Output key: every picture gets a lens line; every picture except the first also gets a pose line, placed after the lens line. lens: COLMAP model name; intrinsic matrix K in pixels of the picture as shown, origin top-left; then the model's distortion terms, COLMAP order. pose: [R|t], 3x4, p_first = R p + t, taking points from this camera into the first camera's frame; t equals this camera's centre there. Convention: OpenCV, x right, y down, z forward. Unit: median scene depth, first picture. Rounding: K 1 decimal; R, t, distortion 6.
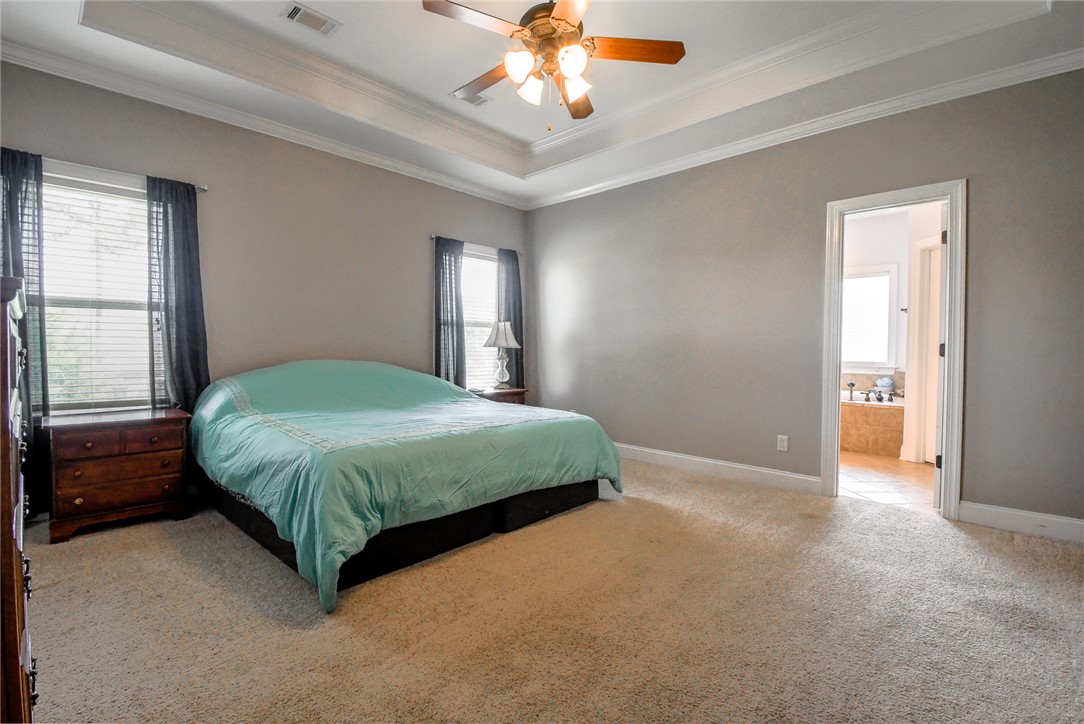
lens RADIAL K [[483.9, 0, 542.0], [0, 483.9, 362.0], [0, 0, 1]] dist [0.000276, -0.013825]
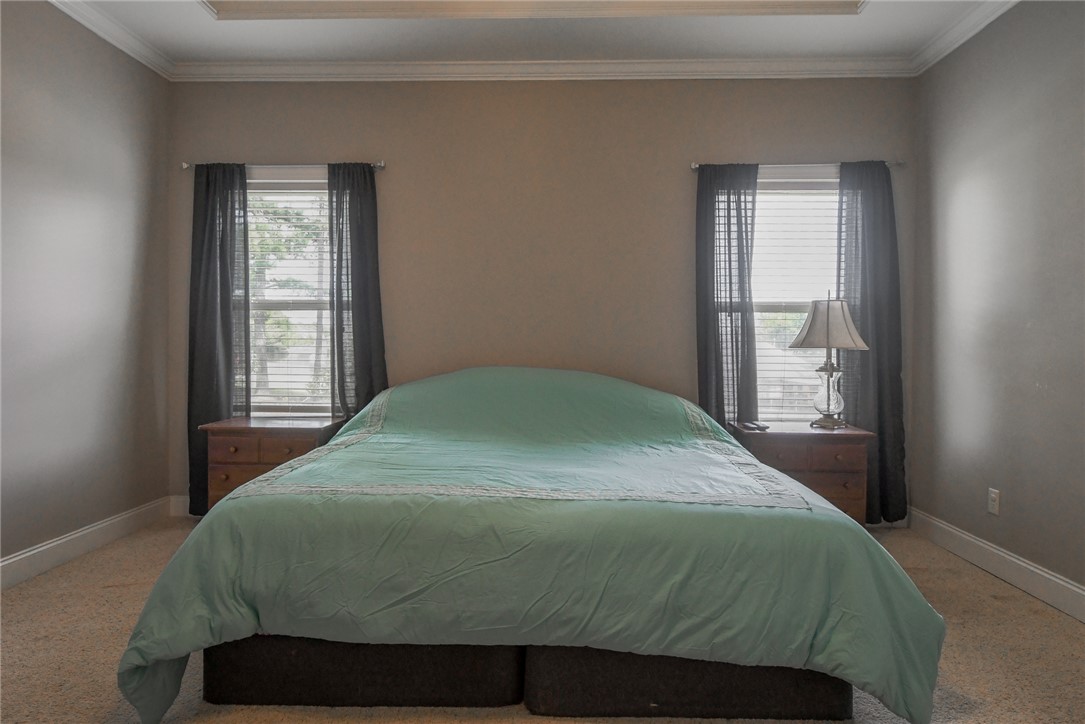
lens RADIAL K [[648.6, 0, 543.3], [0, 648.6, 358.1], [0, 0, 1]] dist [0.026607, -0.036000]
pose [[0.667132, 0.007369, -0.744903, 0.386708], [-0.020841, 0.999744, -0.008775, -0.012597], [0.744648, 0.021379, 0.667115, 0.481018]]
